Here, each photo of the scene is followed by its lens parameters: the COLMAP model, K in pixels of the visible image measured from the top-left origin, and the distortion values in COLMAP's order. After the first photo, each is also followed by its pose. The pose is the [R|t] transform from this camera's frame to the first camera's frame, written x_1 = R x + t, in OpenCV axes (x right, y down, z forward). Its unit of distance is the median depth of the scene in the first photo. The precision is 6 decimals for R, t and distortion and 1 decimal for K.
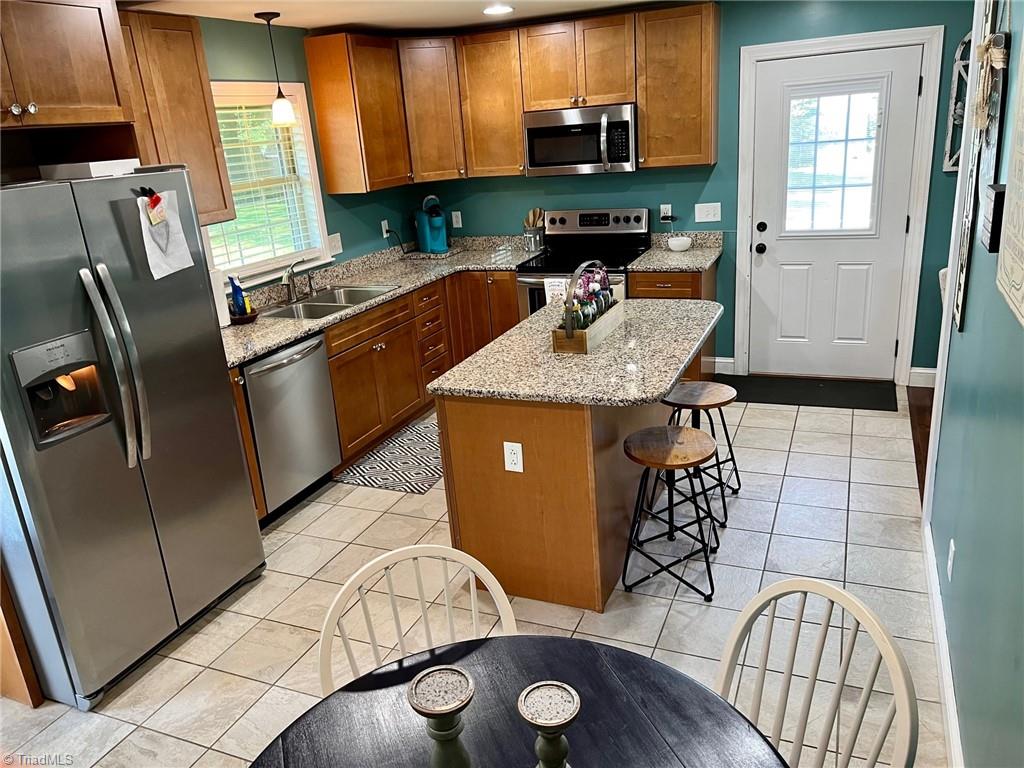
lens RADIAL K [[769.6, 0, 512.0], [0, 769.6, 384.0], [0, 0, 1]] dist [0.056382, -0.053002]
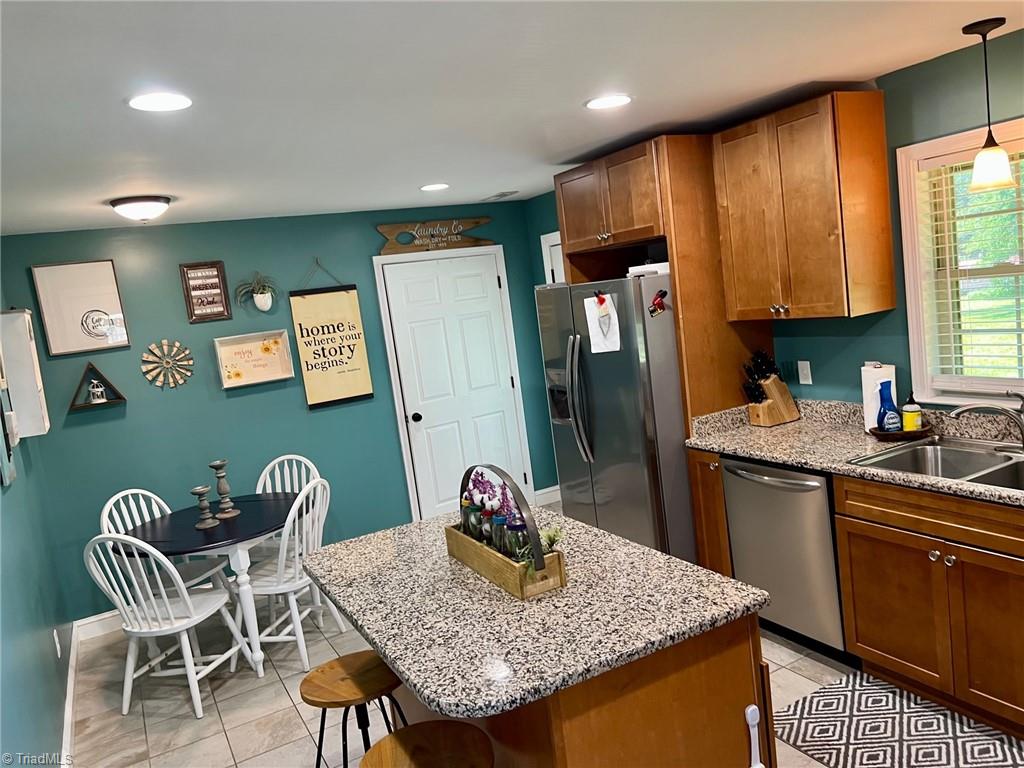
lens RADIAL K [[769.6, 0, 512.0], [0, 769.6, 384.0], [0, 0, 1]] dist [0.056382, -0.053002]
pose [[-0.595219, 0.246577, -0.764797, 0.608405], [-0.090697, 0.925060, 0.368834, -0.489069], [0.798429, 0.288902, -0.528249, 1.357493]]
